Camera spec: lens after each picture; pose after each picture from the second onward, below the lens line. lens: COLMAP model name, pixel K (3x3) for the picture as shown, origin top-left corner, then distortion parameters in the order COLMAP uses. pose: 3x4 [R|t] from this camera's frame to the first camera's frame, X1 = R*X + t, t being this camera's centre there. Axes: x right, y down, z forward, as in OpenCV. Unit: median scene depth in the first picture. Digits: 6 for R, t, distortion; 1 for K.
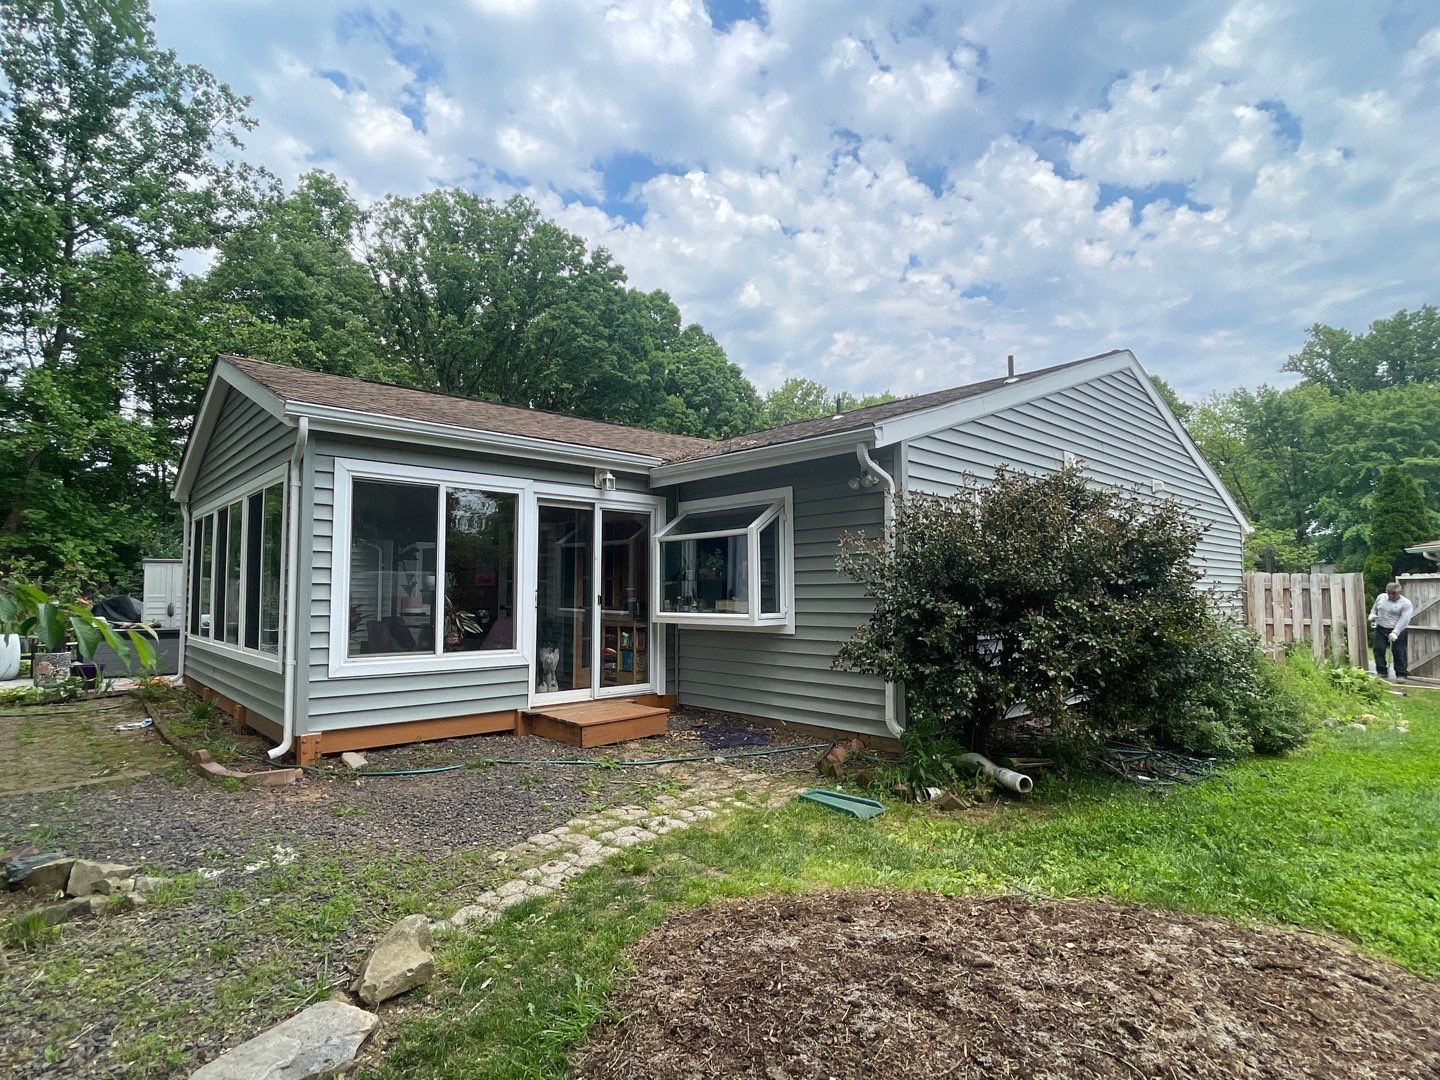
lens RADIAL K [[739.8, 0, 720.0], [0, 739.8, 540.0], [0, 0, 1]] dist [0.001889, 0.000352]
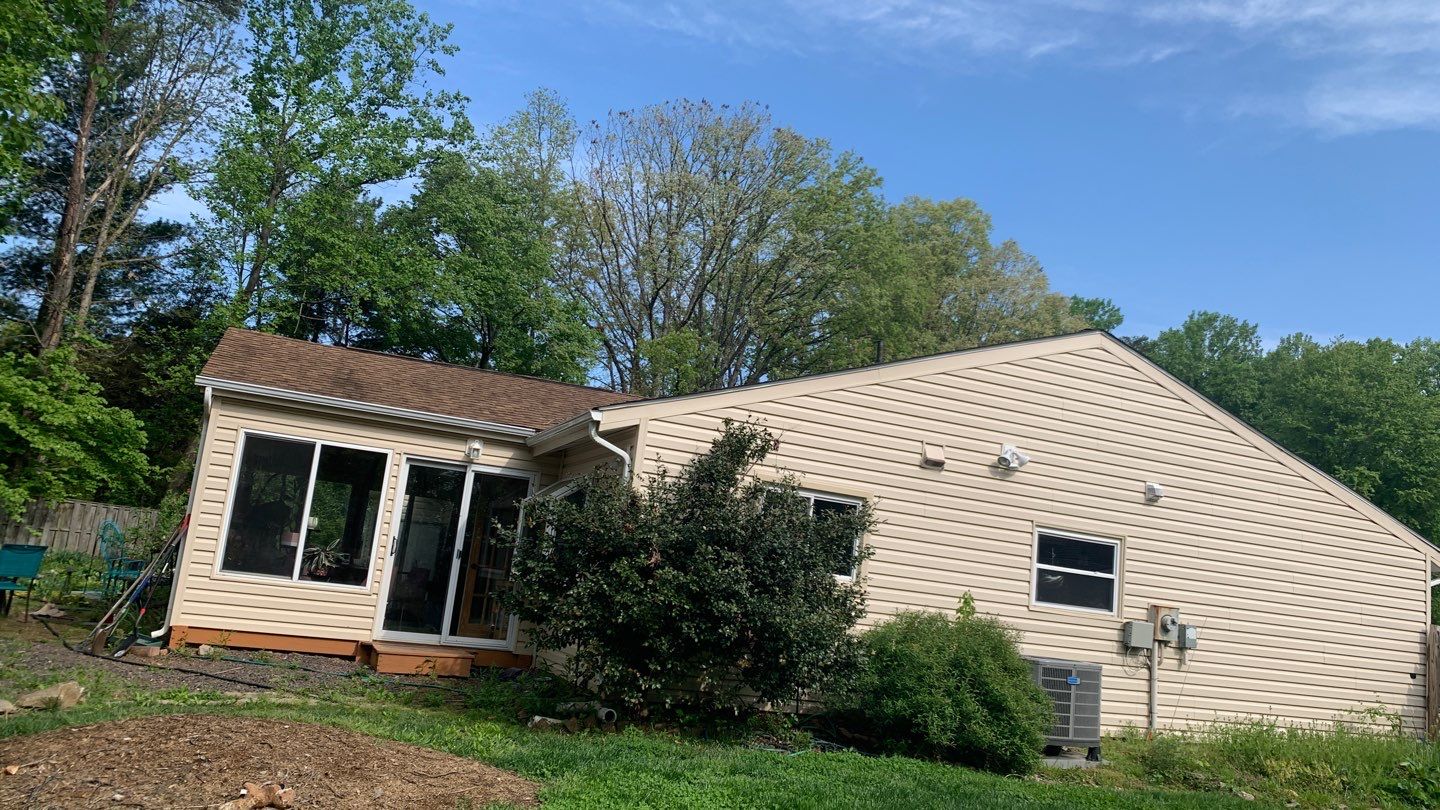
lens RADIAL K [[1060.8, 0, 720.0], [0, 1060.8, 405.0], [0, 0, 1]] dist [0.001866, 0.002363]
pose [[0.936198, 0.041583, -0.349005, 0.762713], [-0.083236, 0.990961, -0.105206, -0.005115], [0.341476, 0.127544, 0.931197, -0.371526]]
